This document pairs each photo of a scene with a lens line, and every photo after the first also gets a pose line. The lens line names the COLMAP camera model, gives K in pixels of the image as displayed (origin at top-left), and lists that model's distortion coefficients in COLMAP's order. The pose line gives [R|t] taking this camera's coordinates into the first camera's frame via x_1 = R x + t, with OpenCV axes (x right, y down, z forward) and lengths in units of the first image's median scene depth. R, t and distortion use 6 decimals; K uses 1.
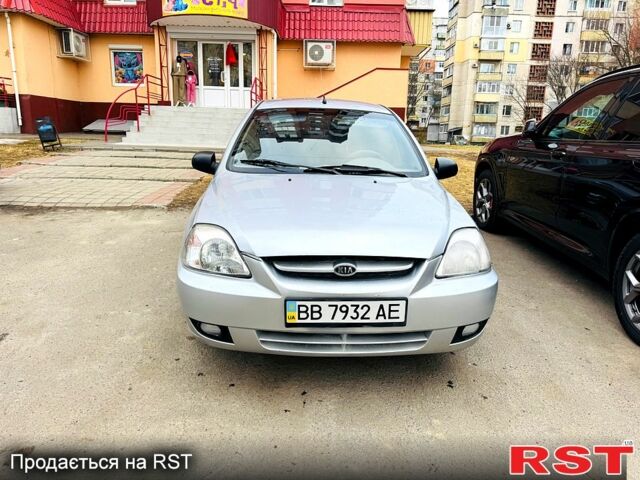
lens RADIAL K [[439.5, 0, 323.5], [0, 439.5, 229.8], [0, 0, 1]] dist [0.043417, -0.034929]
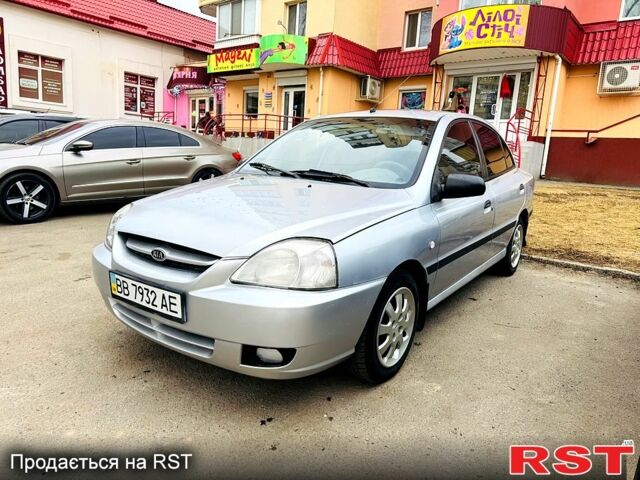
lens RADIAL K [[446.0, 0, 320.0], [0, 446.0, 240.0], [0, 0, 1]] dist [0.001490, -0.003703]
pose [[0.784826, 0.131921, -0.605512, 0.104247], [-0.169862, 0.985453, -0.005466, 0.000096], [0.595982, 0.107143, 0.795817, 0.044612]]
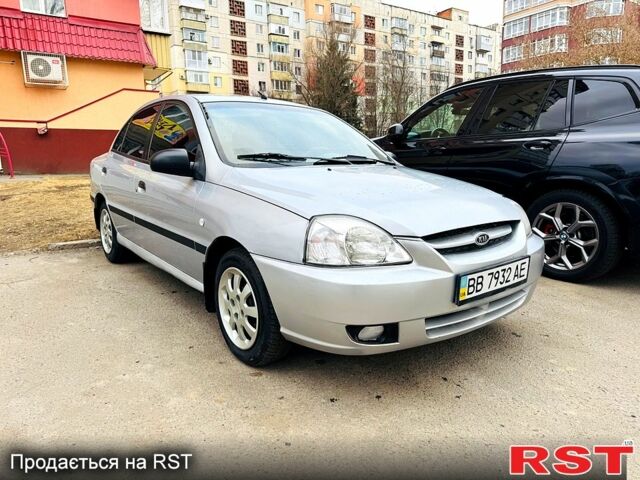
lens RADIAL K [[446.0, 0, 320.0], [0, 446.0, 240.0], [0, 0, 1]] dist [0.001490, -0.003703]
pose [[0.829533, -0.135776, 0.541702, -0.089228], [0.158943, 0.987279, 0.004063, 0.003322], [-0.535362, 0.082730, 0.840561, 0.037310]]
